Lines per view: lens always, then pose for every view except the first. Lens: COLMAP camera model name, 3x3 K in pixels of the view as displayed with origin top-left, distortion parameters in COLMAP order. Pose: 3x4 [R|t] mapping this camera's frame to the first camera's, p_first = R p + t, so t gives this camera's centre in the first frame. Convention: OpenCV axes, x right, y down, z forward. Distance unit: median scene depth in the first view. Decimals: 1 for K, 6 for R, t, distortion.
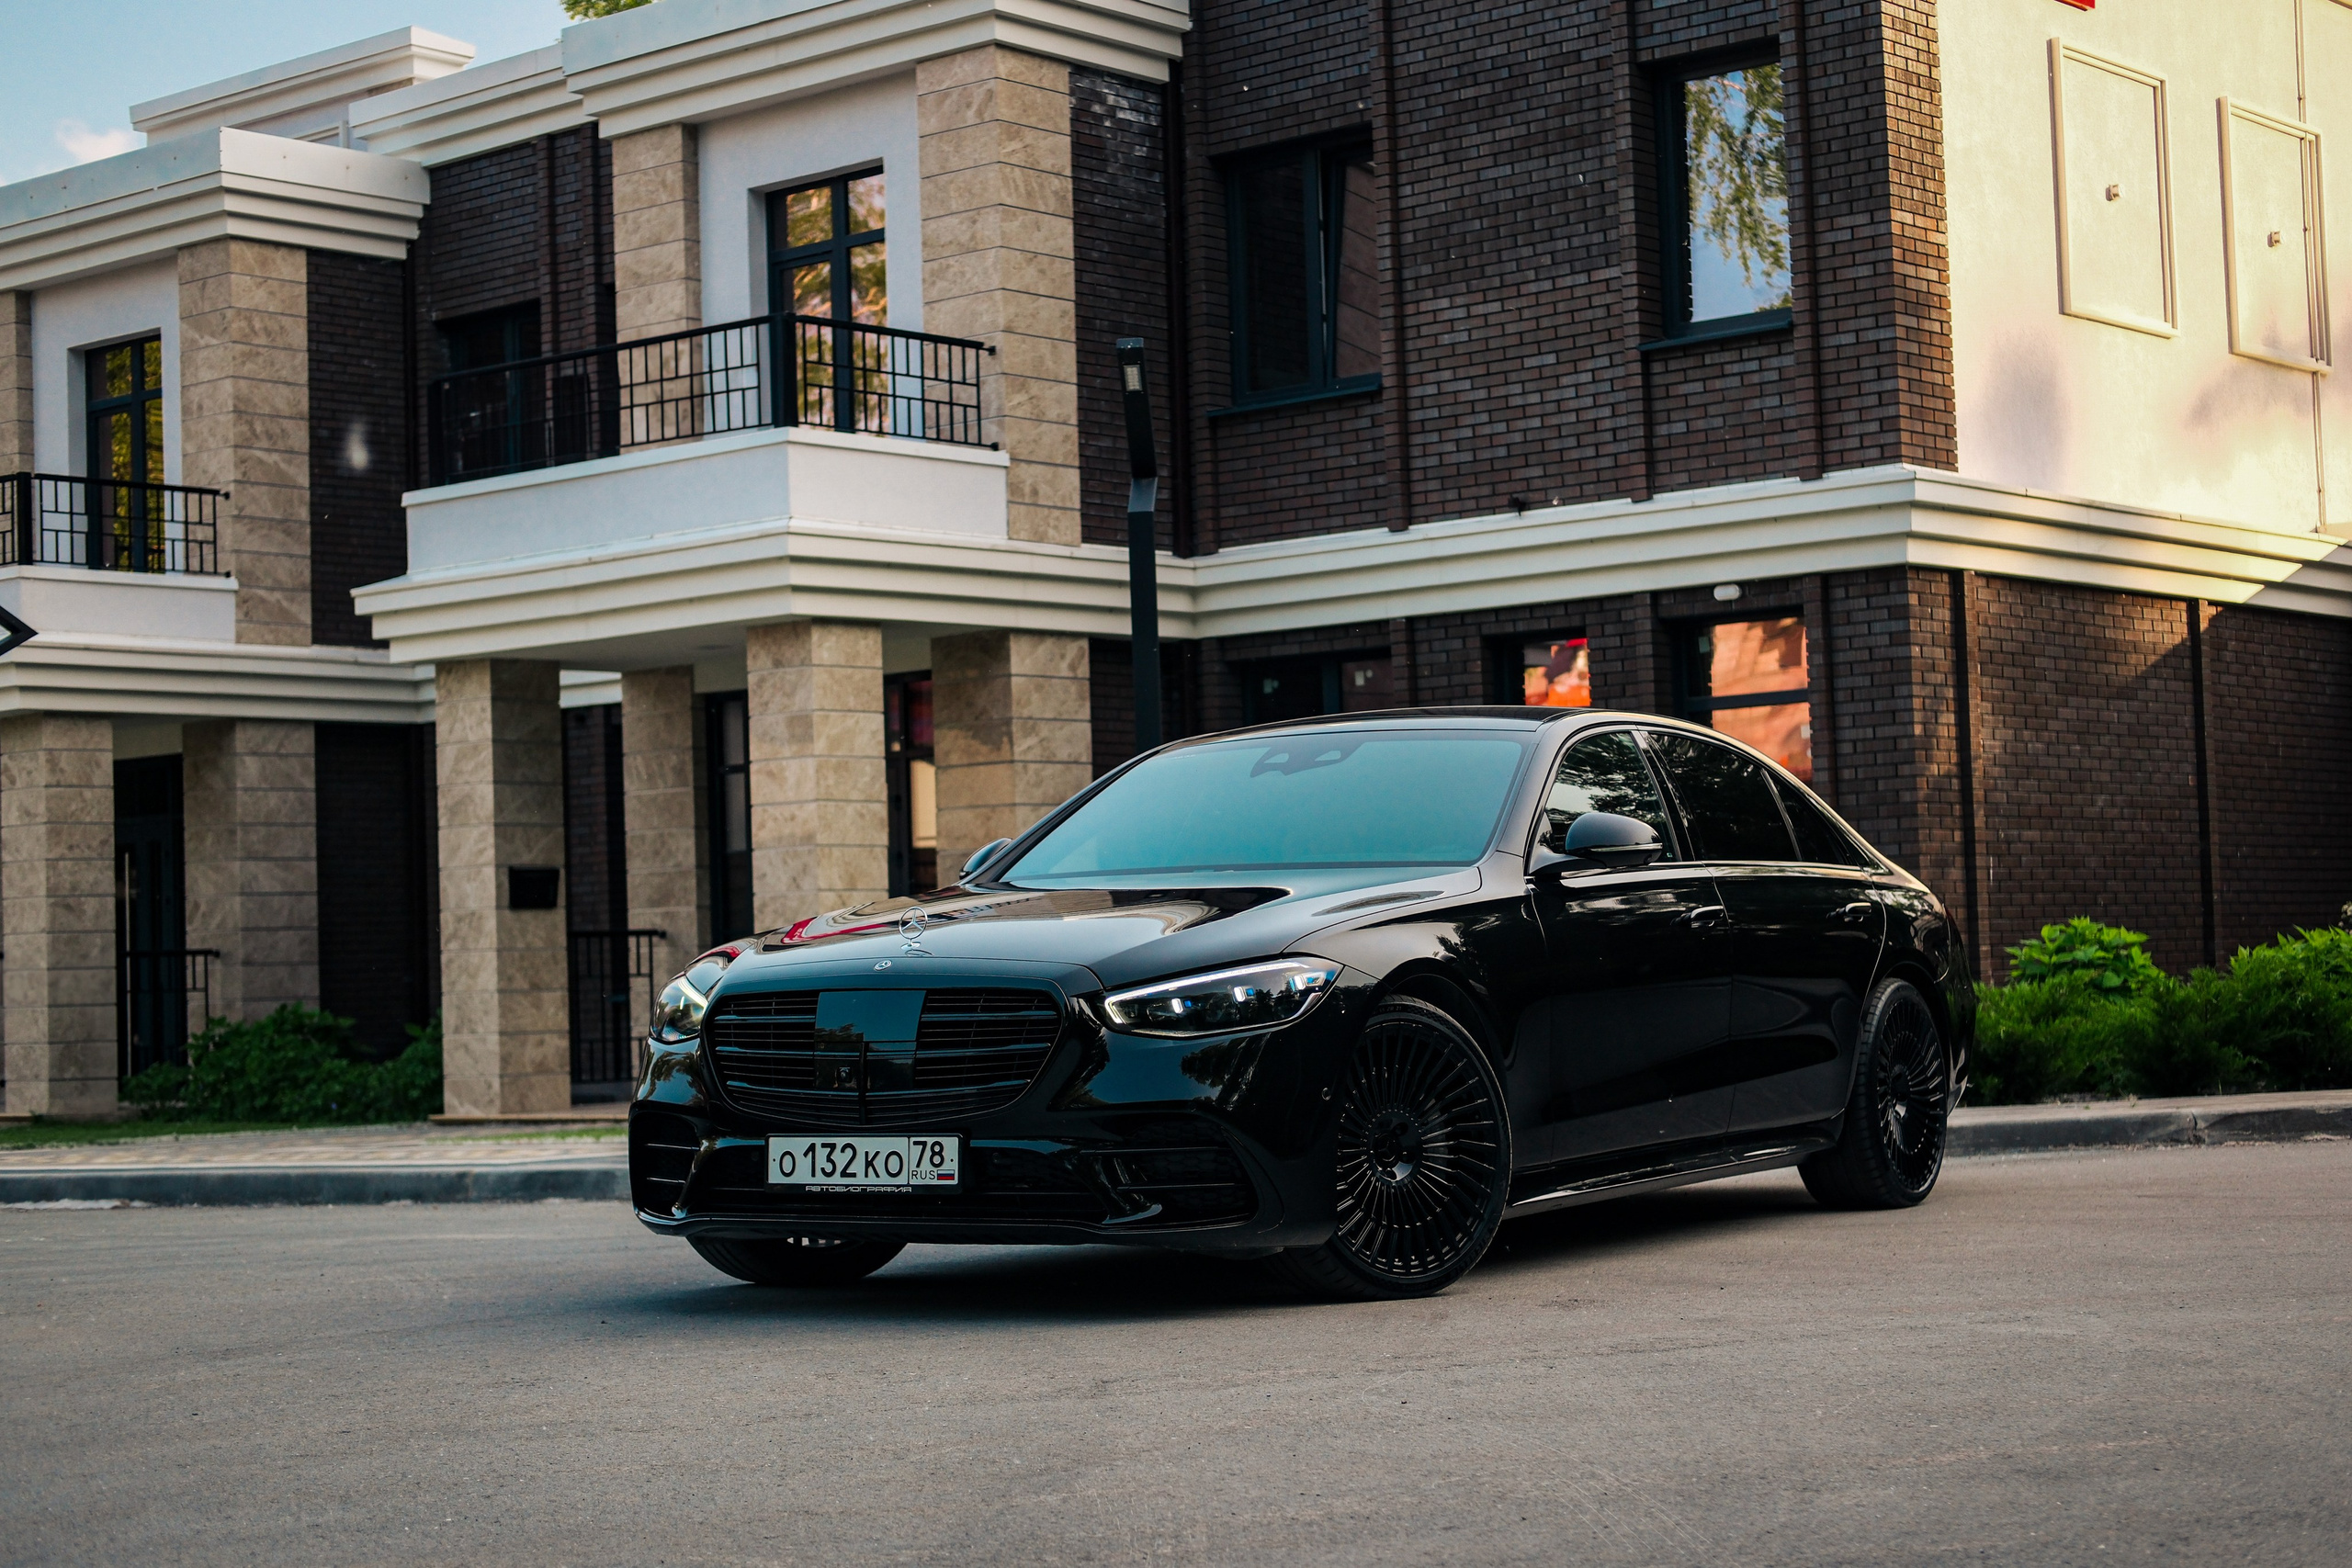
lens RADIAL K [[3848.1, 0, 1211.2], [0, 3848.1, 780.6], [0, 0, 1]] dist [-0.042055, 0.330063]
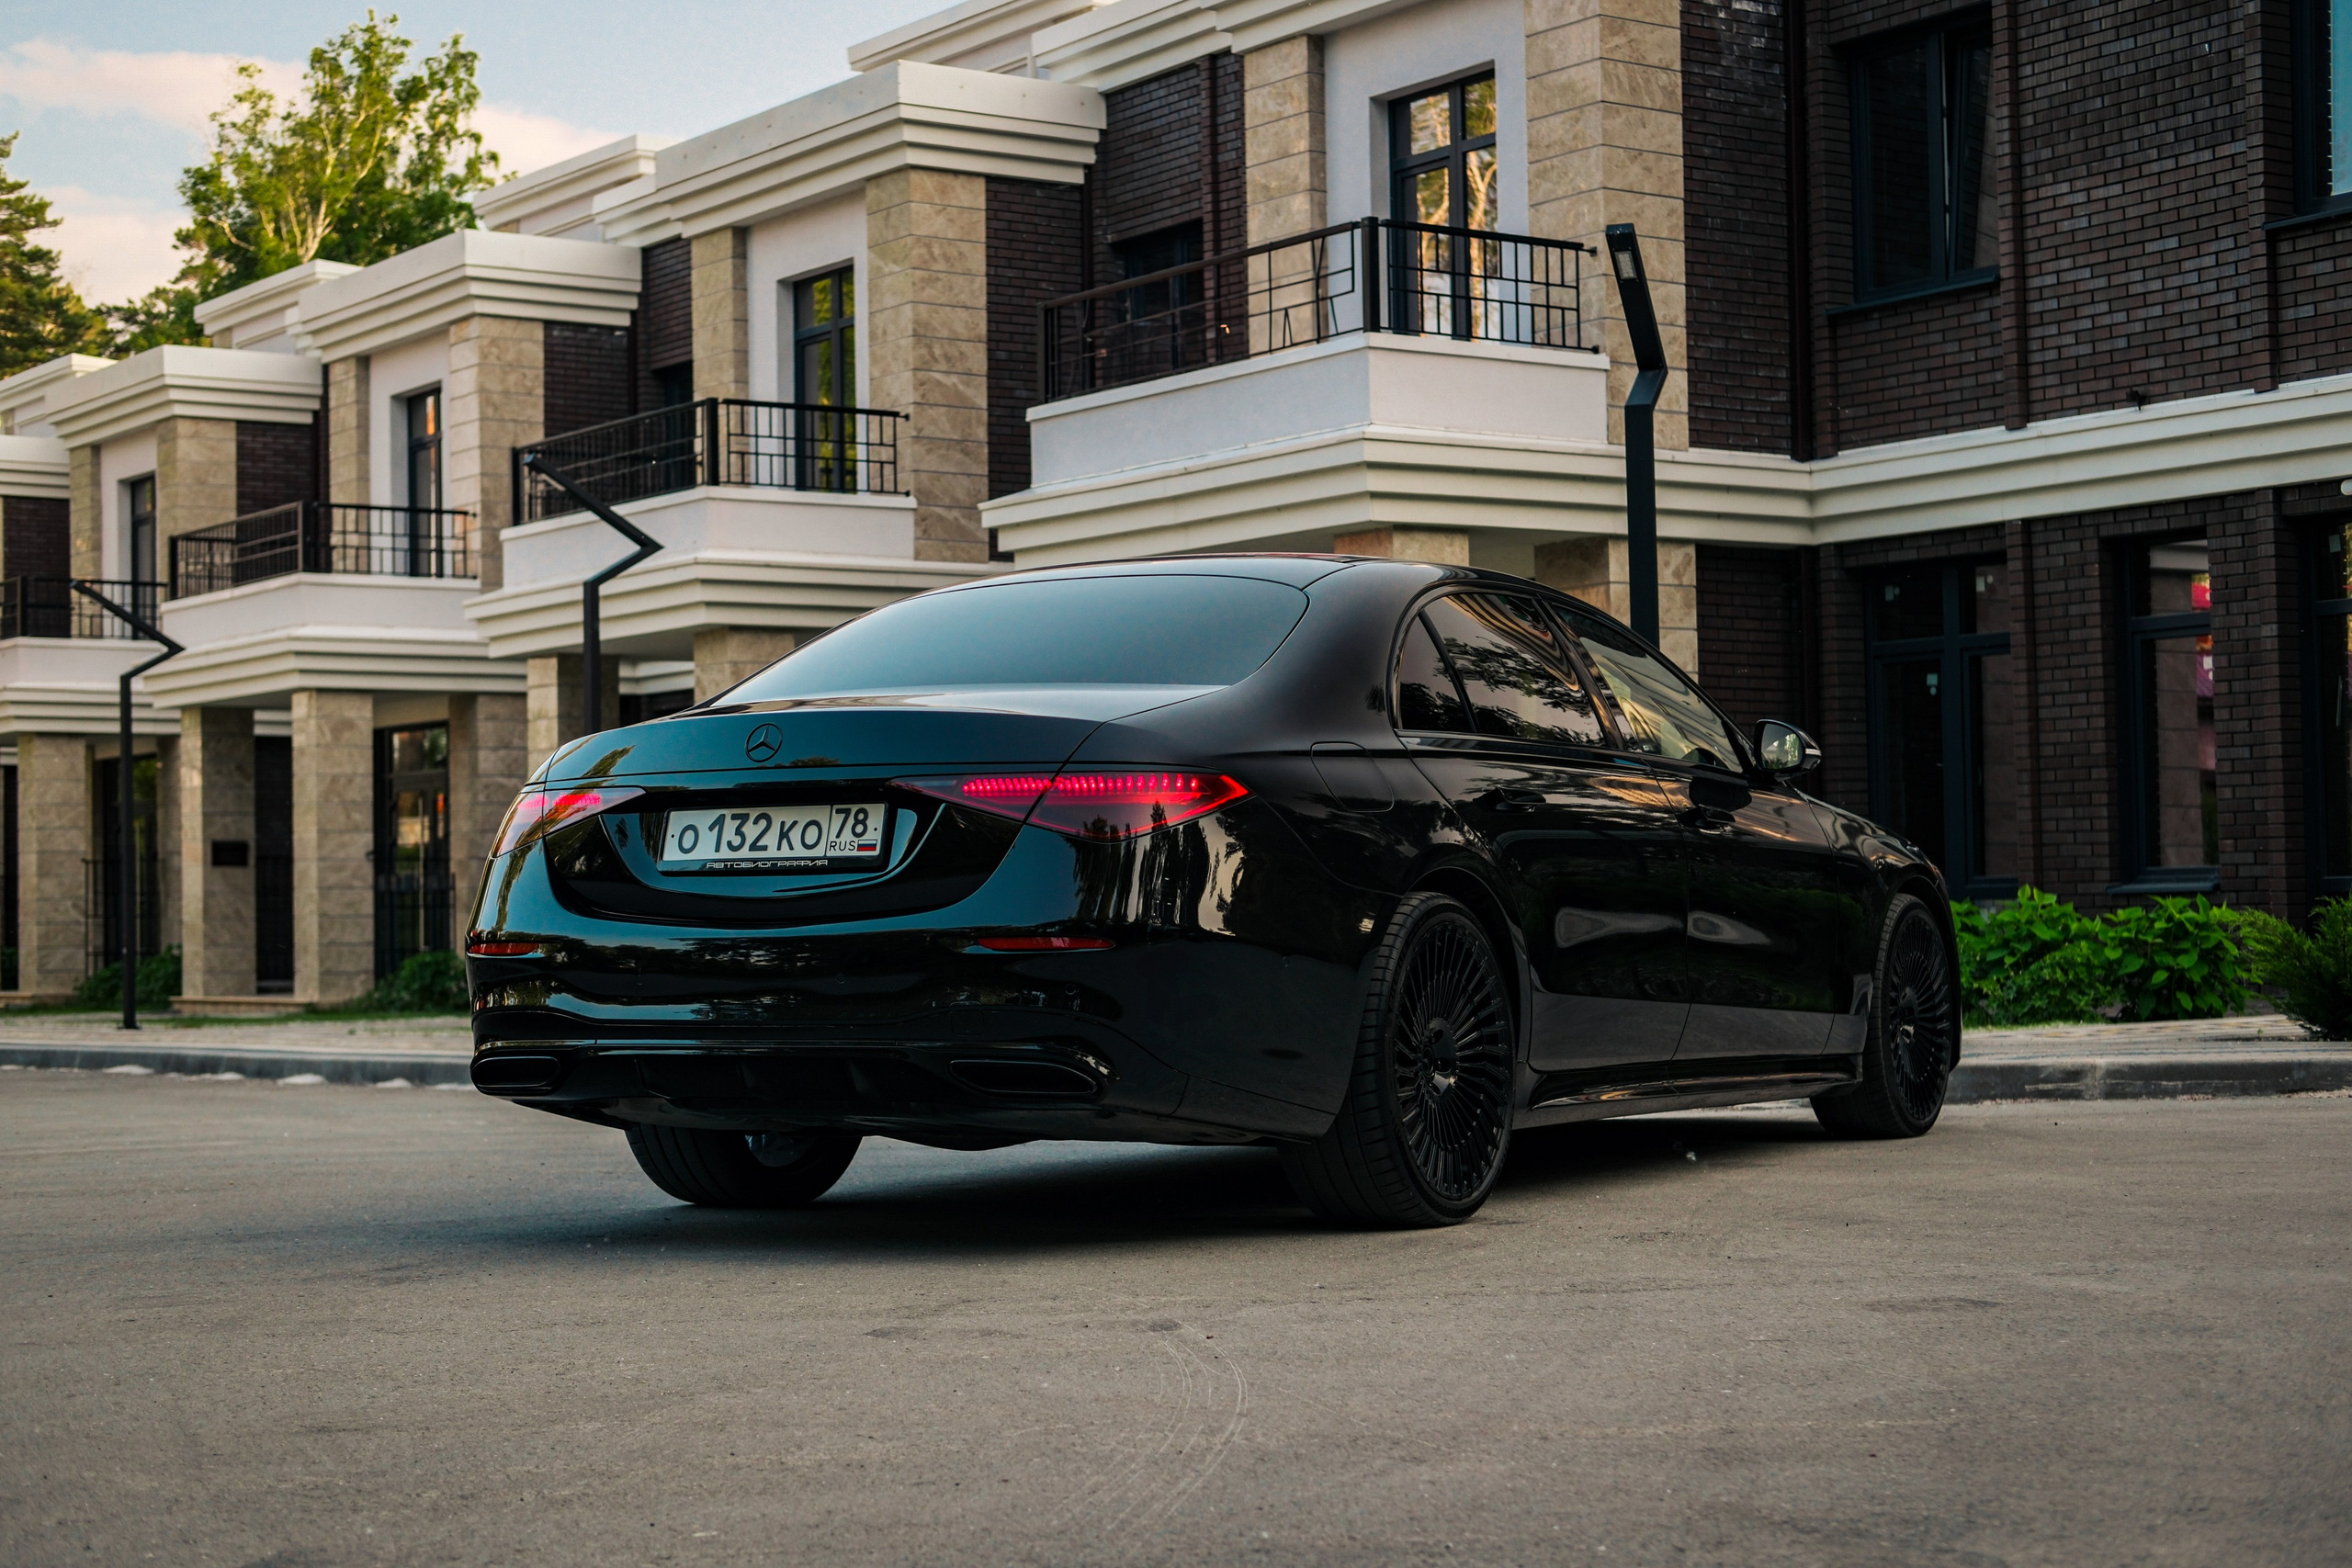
lens RADIAL K [[3745.4, 0, 1176.0], [0, 3745.4, 784.0], [0, 0, 1]] dist [-0.061628, 0.516806]
pose [[0.969027, 0.006341, -0.246873, 0.076745], [-0.001122, 0.999773, 0.021275, 0.003782], [0.246952, -0.020339, 0.968814, 0.046879]]
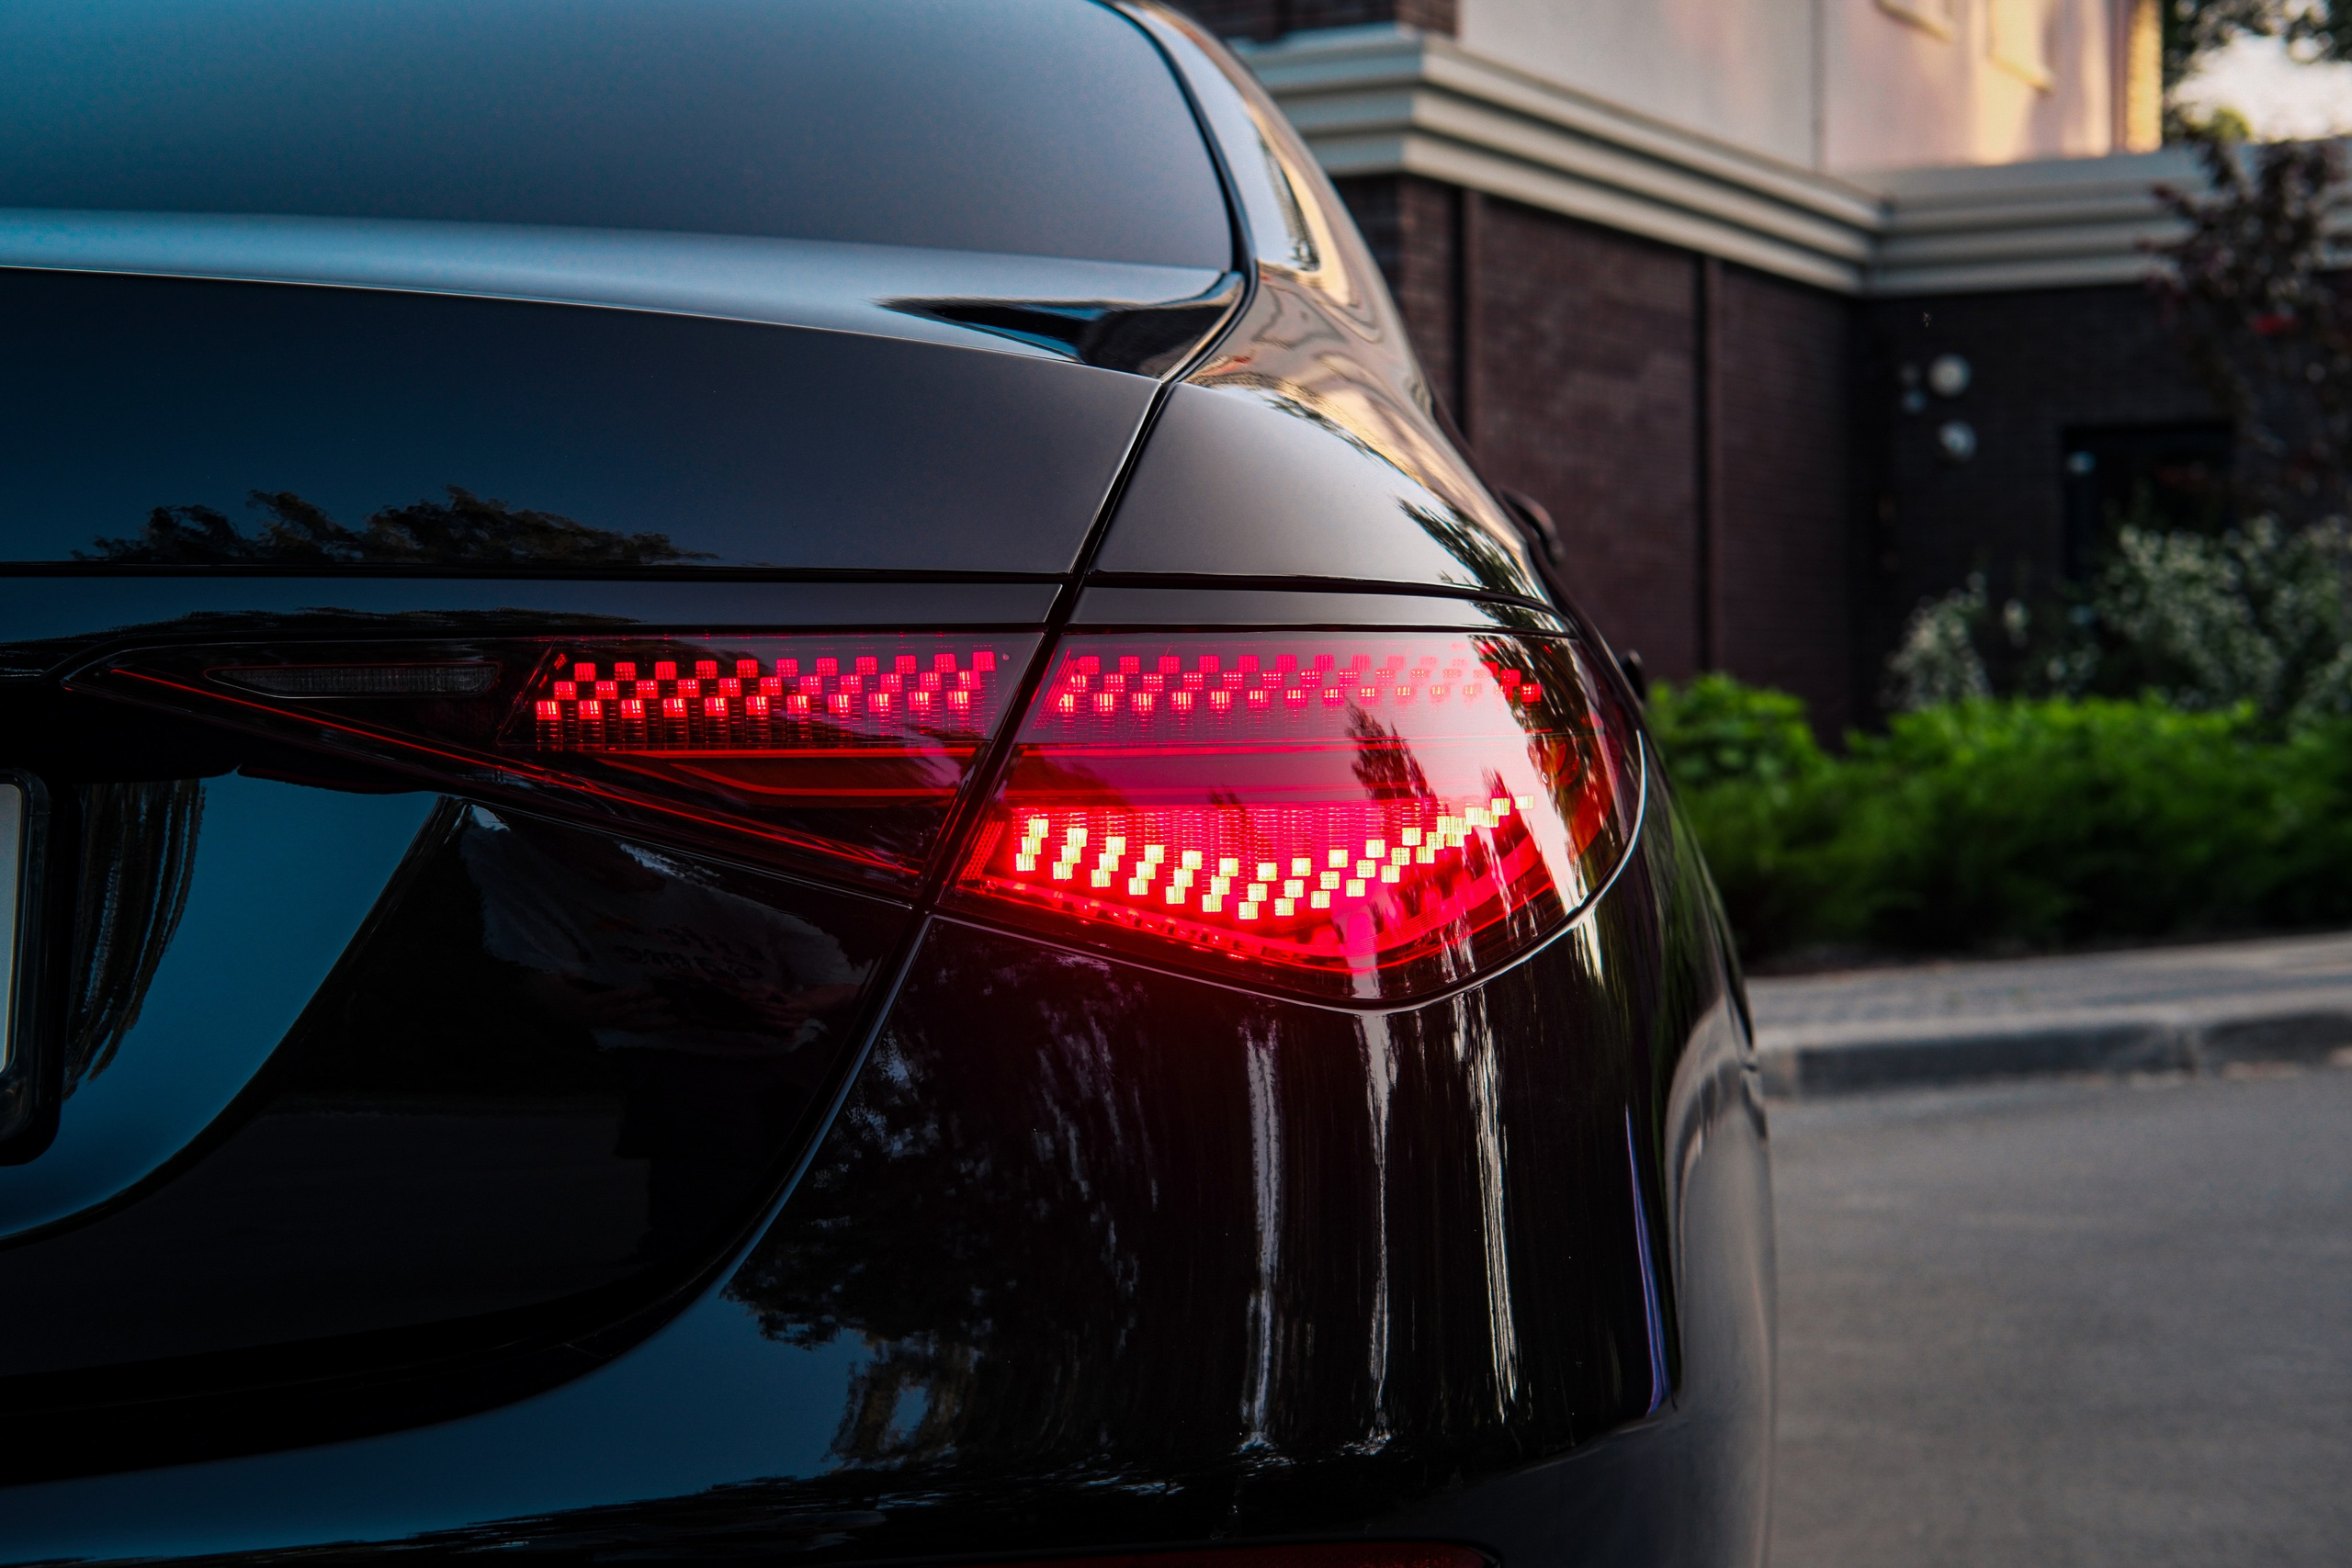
lens RADIAL K [[3786.5, 0, 1175.2], [0, 3786.5, 824.3], [0, 0, 1]] dist [0.047446, 0.186827]
pose [[0.972281, 0.008877, 0.233645, -0.021697], [-0.028706, 0.996251, 0.081605, 0.007546], [-0.232045, -0.086050, 0.968891, 0.287081]]
